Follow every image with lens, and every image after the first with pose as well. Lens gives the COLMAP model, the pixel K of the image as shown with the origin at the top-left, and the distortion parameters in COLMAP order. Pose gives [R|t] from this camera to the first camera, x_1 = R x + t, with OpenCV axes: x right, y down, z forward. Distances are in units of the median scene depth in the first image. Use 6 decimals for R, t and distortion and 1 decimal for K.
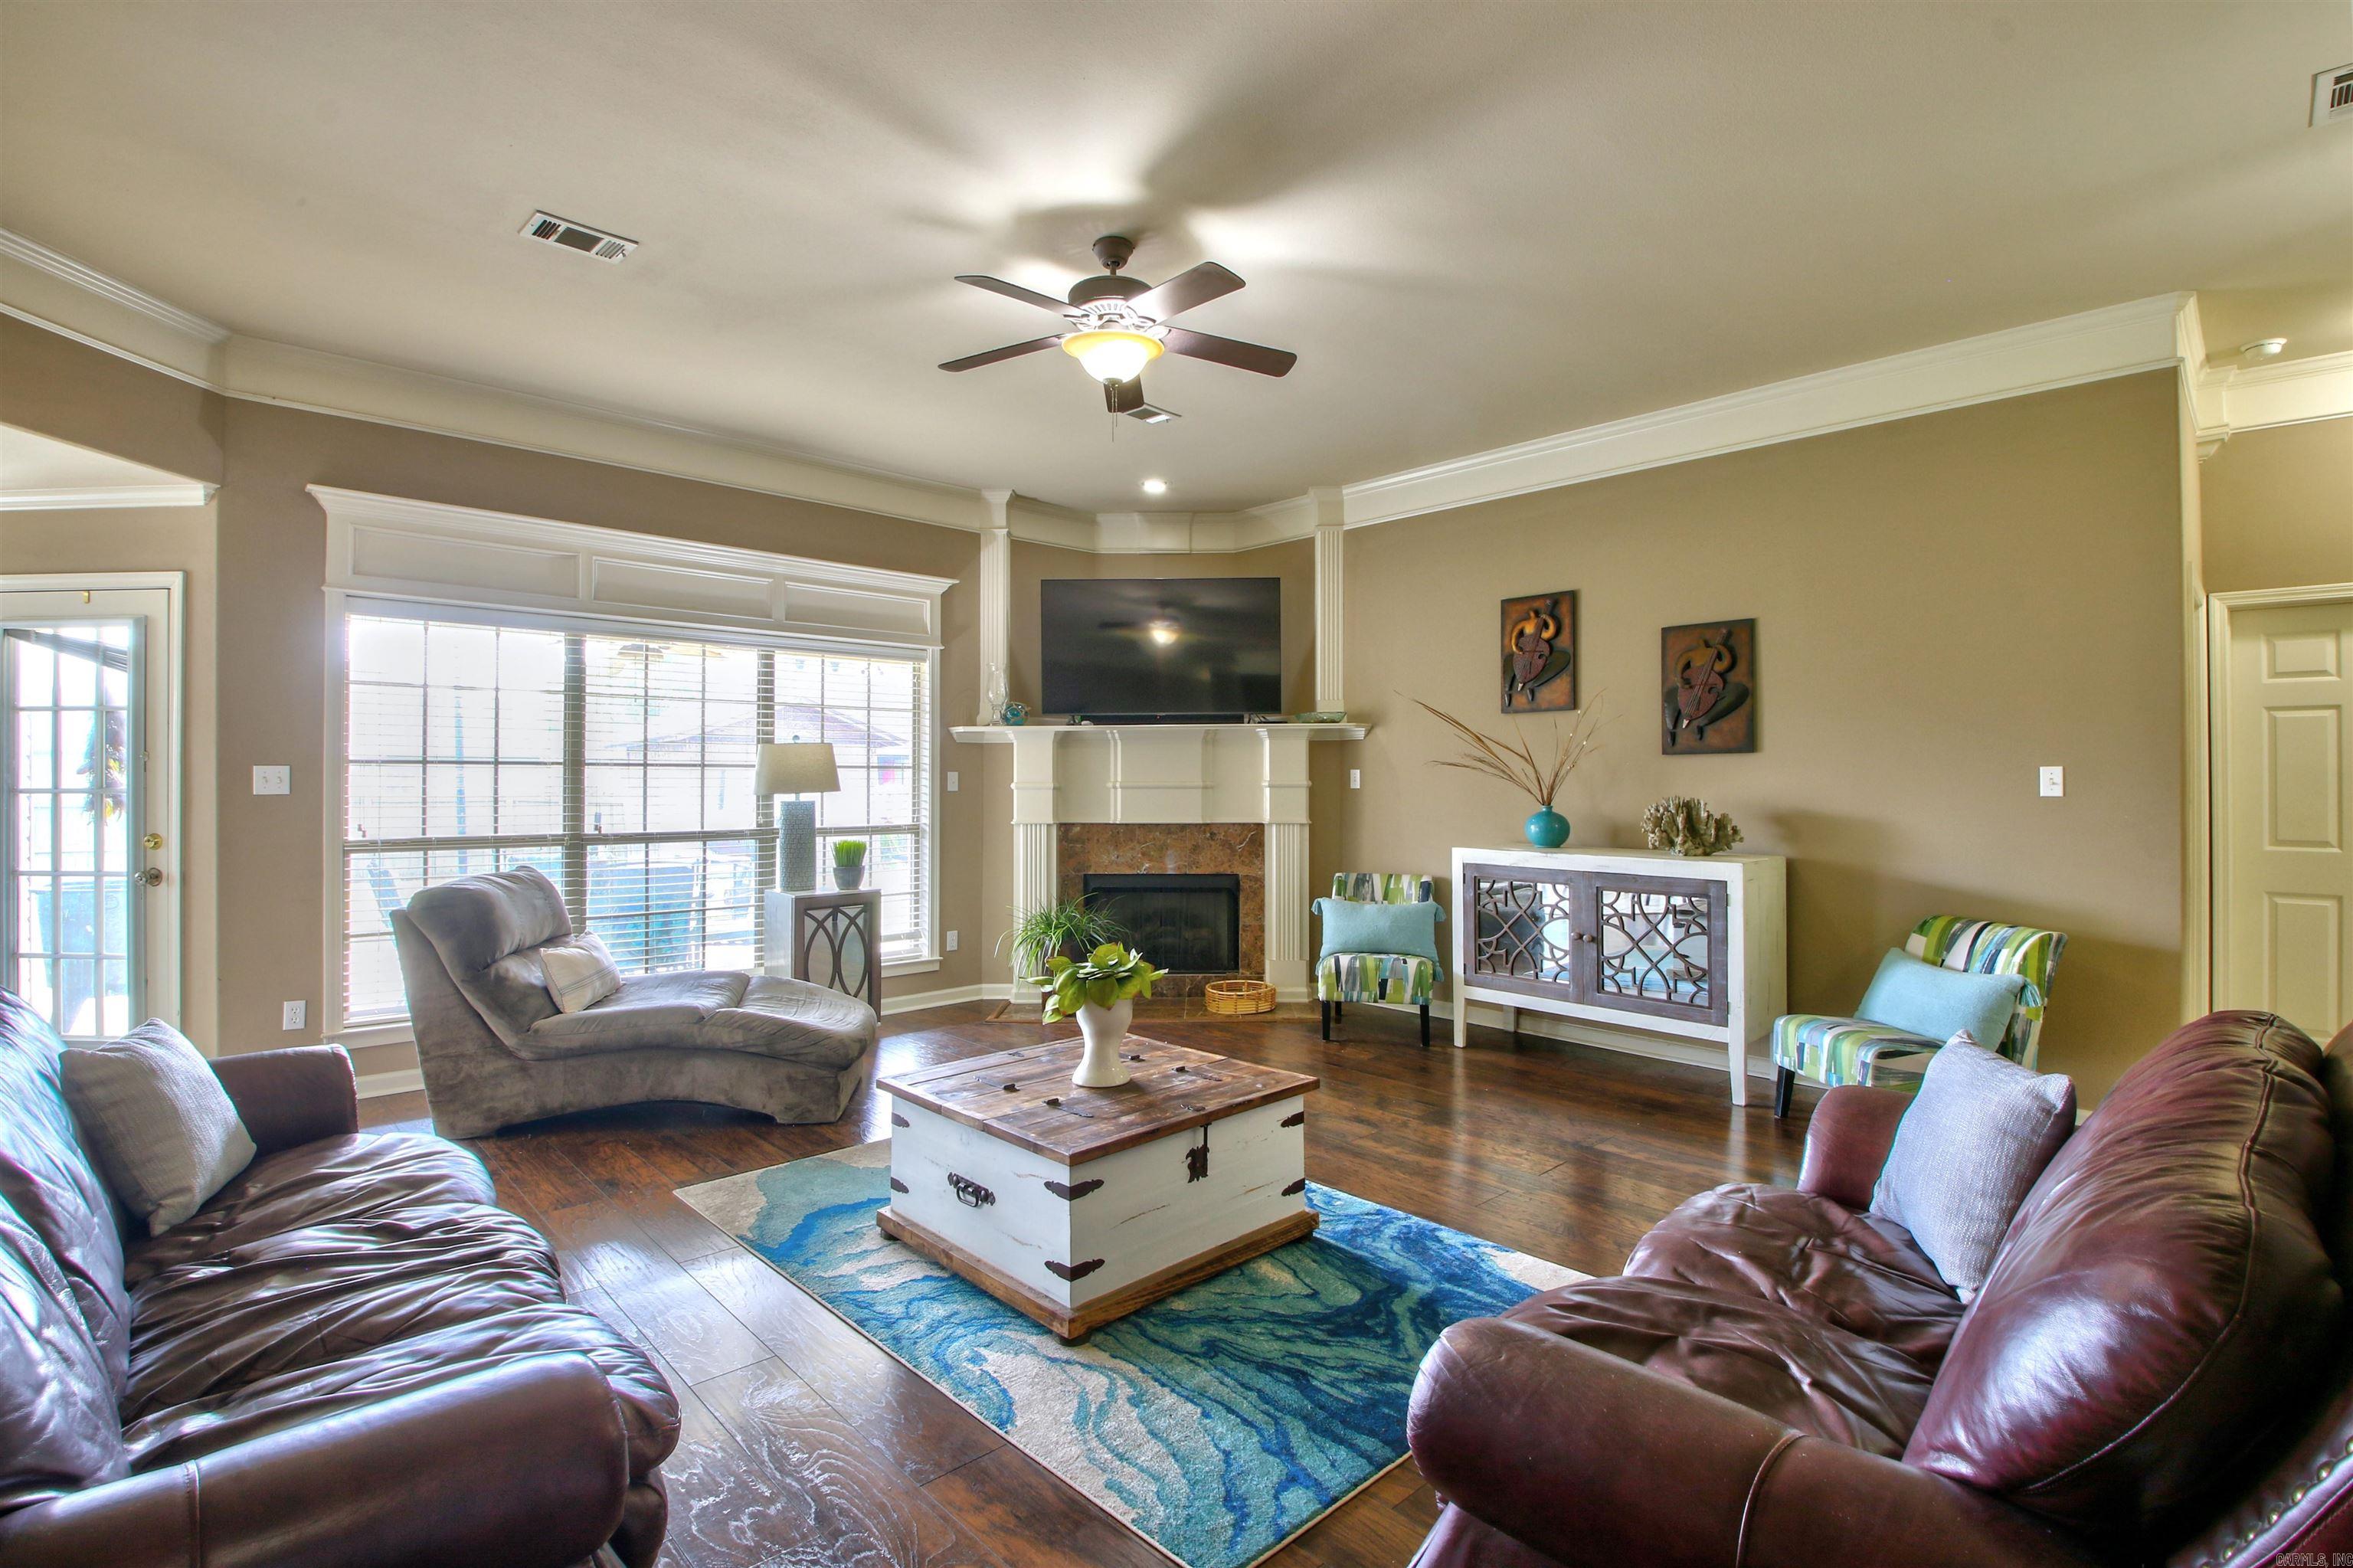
lens RADIAL K [[1105.0, 0, 1169.6], [0, 1105.0, 777.5], [0, 0, 1]] dist [0.003773, -0.014051]
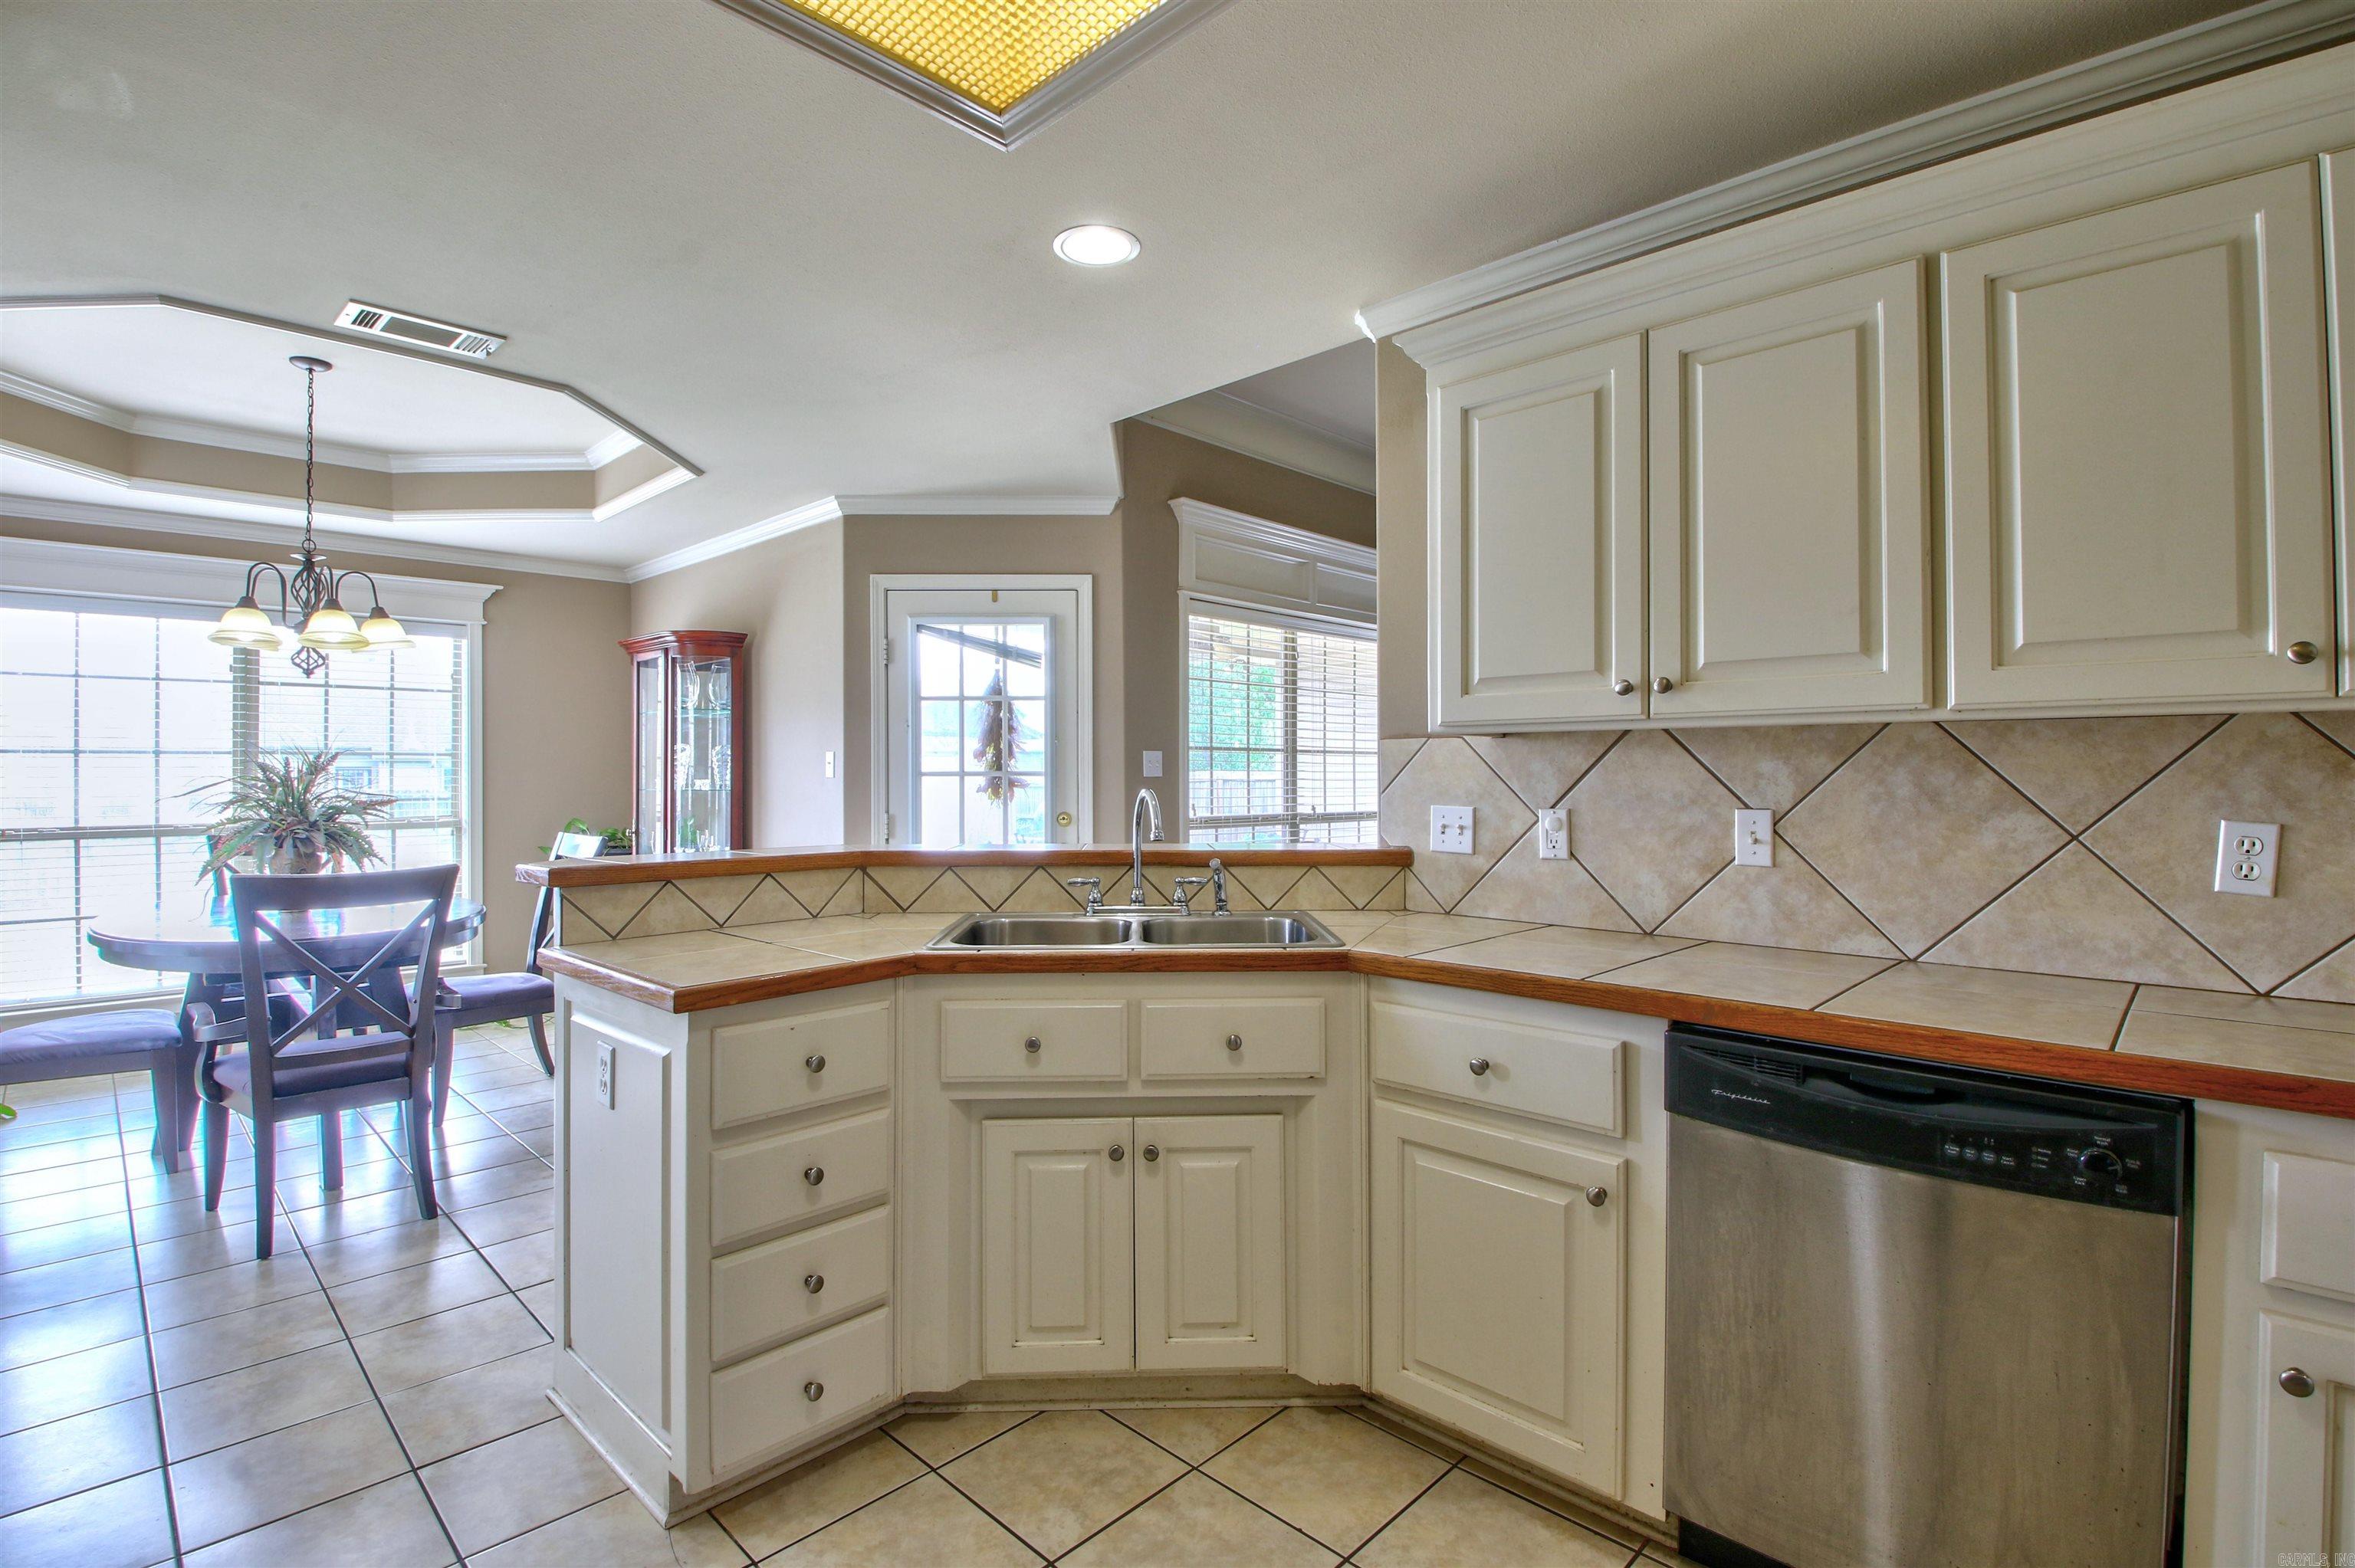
lens RADIAL K [[1105.7, 0, 1175.5], [0, 1105.7, 770.9], [0, 0, 1]] dist [0.003773, -0.014051]
pose [[0.999903, -0.001739, 0.013852, -0.608236], [0.001800, 0.999989, -0.004338, 0.011386], [-0.013845, 0.004363, 0.999895, -0.089058]]
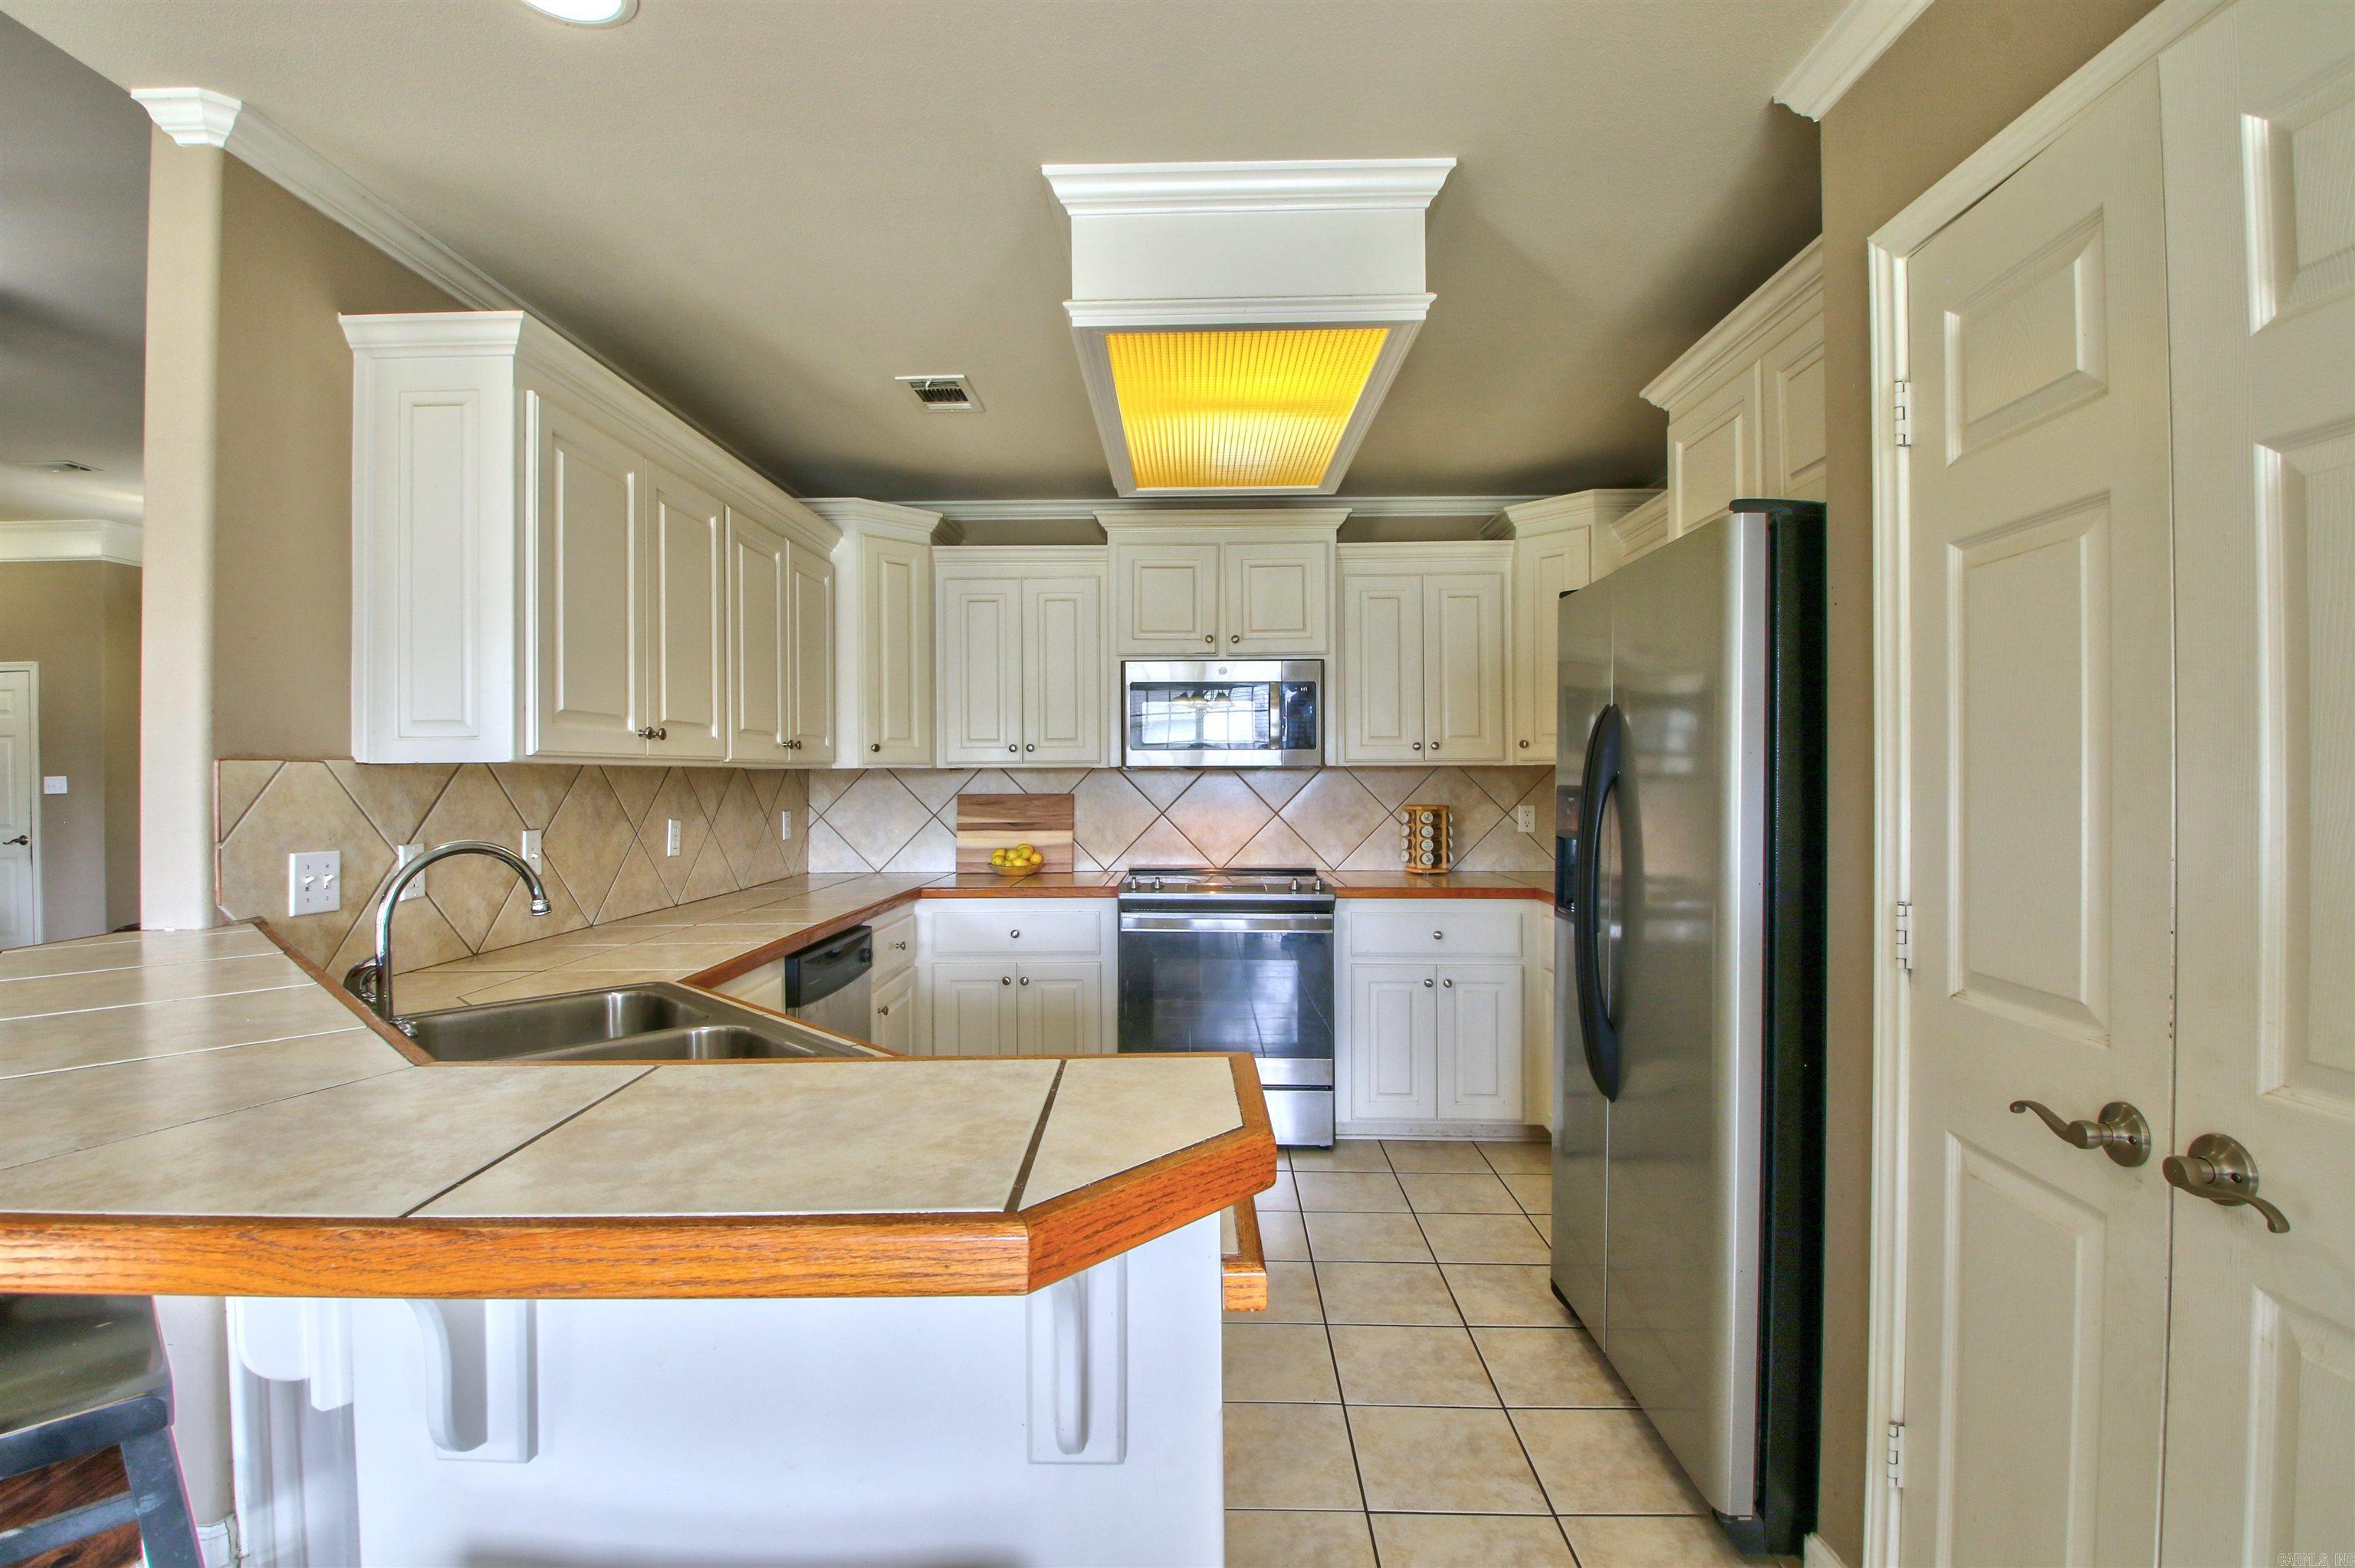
lens RADIAL K [[1105.7, 0, 1171.7], [0, 1105.7, 772.8], [0, 0, 1]] dist [0.003773, -0.014051]
pose [[-0.700869, 0.004777, 0.713274, -0.939377], [0.007153, 0.999974, 0.000332, 0.000502], [-0.713254, 0.005335, -0.700885, 0.442956]]
